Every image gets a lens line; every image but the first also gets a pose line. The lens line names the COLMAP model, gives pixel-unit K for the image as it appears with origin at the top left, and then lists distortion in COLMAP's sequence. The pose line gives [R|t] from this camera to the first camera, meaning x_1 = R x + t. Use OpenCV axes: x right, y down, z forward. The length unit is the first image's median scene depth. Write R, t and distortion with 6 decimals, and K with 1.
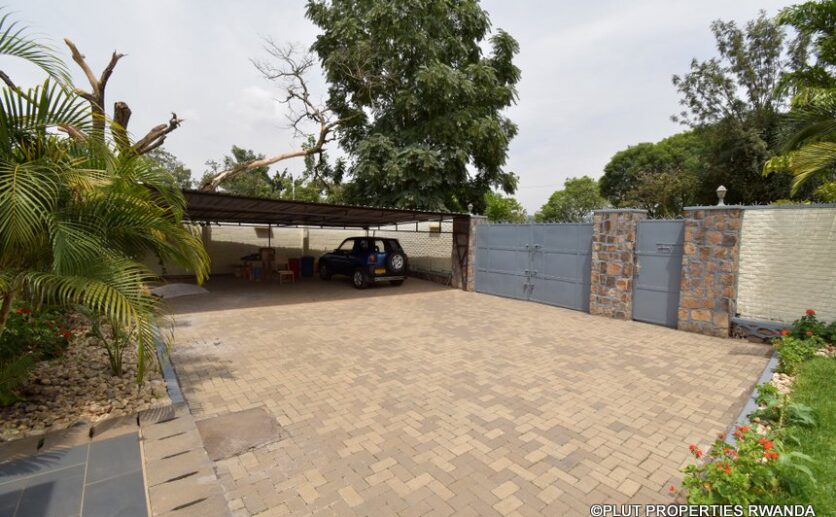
lens RADIAL K [[373.7, 0, 419.4], [0, 373.7, 261.5], [0, 0, 1]] dist [-0.028362, -0.001970]
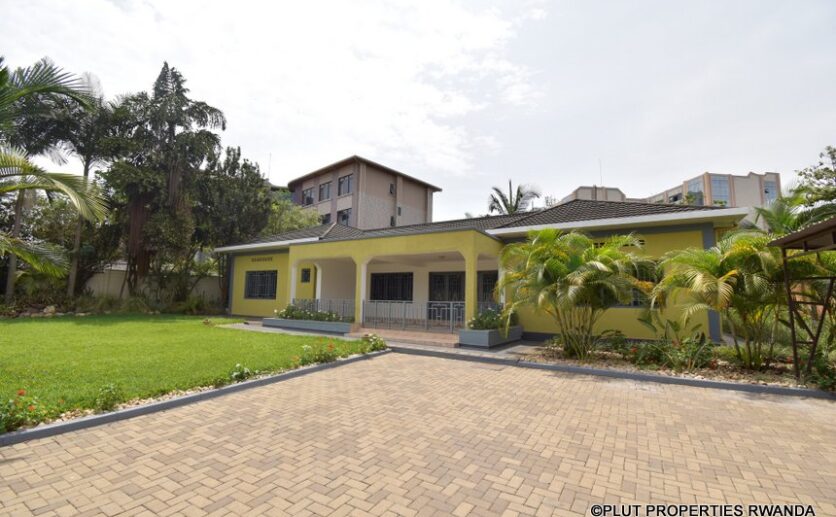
lens RADIAL K [[373.7, 0, 418.8], [0, 373.7, 257.8], [0, 0, 1]] dist [-0.028362, -0.001970]
pose [[-0.939879, -0.068306, -0.334606, 0.228634], [-0.056991, 0.997425, -0.043532, -0.039192], [0.336718, -0.021845, -0.941352, 0.858344]]
